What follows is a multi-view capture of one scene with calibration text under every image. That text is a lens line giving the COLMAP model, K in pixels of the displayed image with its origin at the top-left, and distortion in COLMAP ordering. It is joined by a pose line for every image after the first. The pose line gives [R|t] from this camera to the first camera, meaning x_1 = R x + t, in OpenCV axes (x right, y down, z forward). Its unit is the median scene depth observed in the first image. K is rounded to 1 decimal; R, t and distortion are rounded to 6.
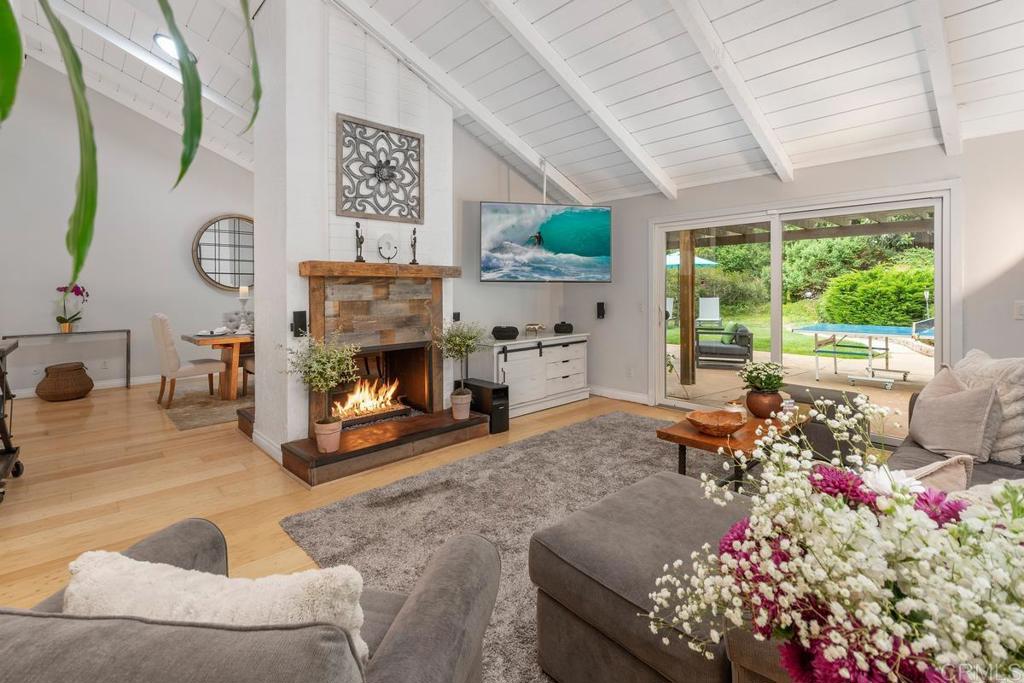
lens RADIAL K [[470.5, 0, 514.8], [0, 470.5, 287.1], [0, 0, 1]] dist [-0.003917, -0.000349]
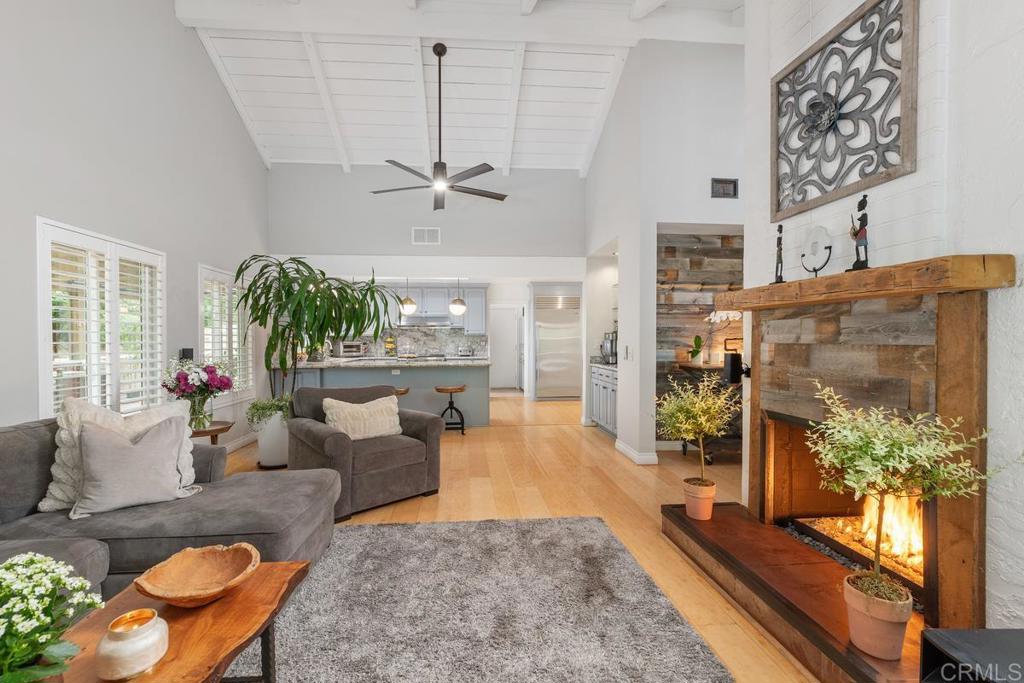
lens RADIAL K [[470.5, 0, 506.4], [0, 470.5, 343.3], [0, 0, 1]] dist [-0.003917, -0.000349]
pose [[-0.614754, 0.007586, -0.788682, 0.397575], [-0.001958, 0.999936, 0.011144, 0.021021], [0.788716, 0.008395, -0.614700, 1.033321]]
